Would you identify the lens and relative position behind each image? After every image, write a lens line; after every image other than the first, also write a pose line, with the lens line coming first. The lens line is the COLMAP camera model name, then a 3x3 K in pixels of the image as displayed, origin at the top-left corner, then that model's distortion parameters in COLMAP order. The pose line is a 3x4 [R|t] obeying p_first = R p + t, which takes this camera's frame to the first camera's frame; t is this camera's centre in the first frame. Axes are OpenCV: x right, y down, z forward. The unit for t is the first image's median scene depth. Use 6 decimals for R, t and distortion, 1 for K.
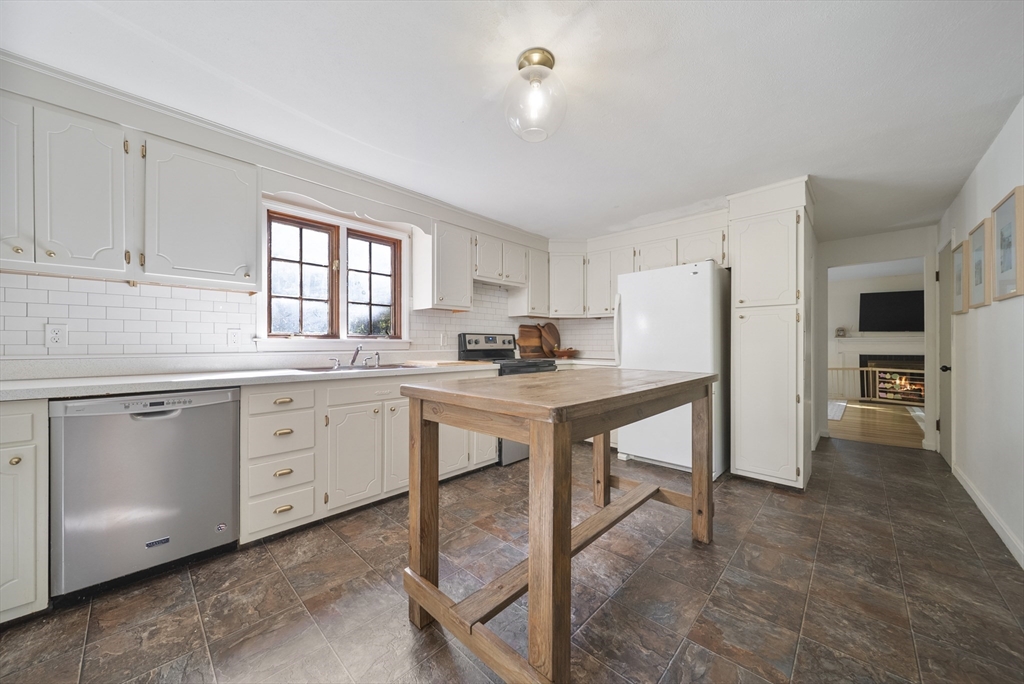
lens RADIAL K [[361.8, 0, 505.3], [0, 361.8, 344.5], [0, 0, 1]] dist [-0.008672, 0.000117]
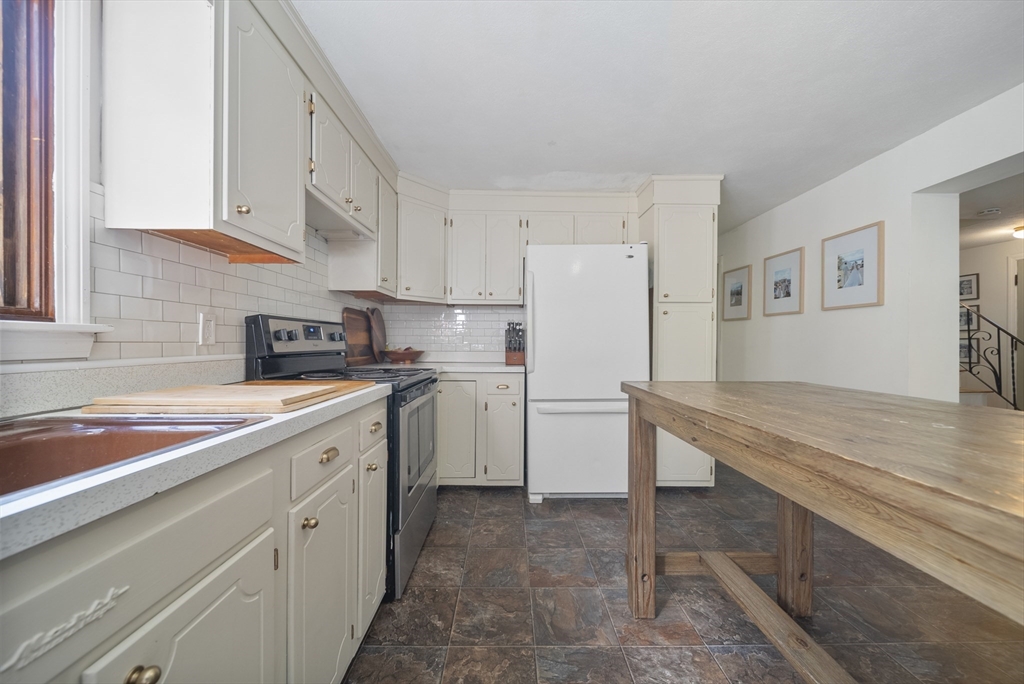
lens RADIAL K [[361.8, 0, 512.7], [0, 361.8, 344.5], [0, 0, 1]] dist [-0.008672, 0.000117]
pose [[0.707987, -0.001214, 0.706225, -0.213502], [-0.003765, 0.999978, 0.005493, -0.000178], [-0.706216, -0.006548, 0.707966, 0.515928]]
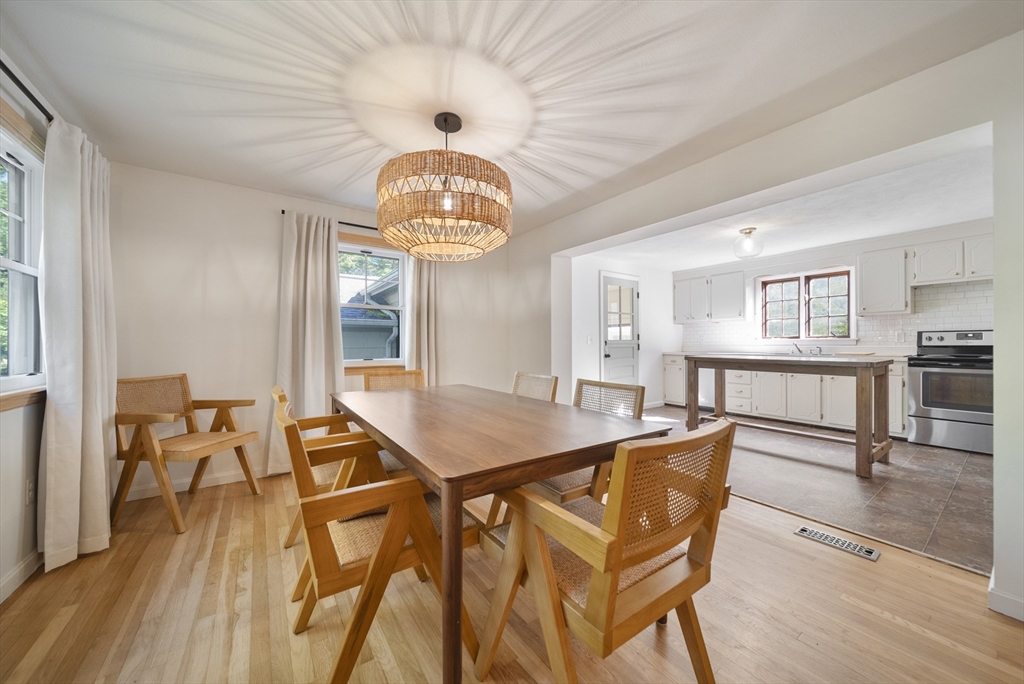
lens RADIAL K [[361.8, 0, 511.0], [0, 361.8, 341.2], [0, 0, 1]] dist [-0.008672, 0.000117]
pose [[-0.185821, 0.000261, -0.982584, 1.303306], [0.012713, 0.999917, -0.002139, -0.014653], [0.982501, -0.012889, -0.185809, -0.079873]]
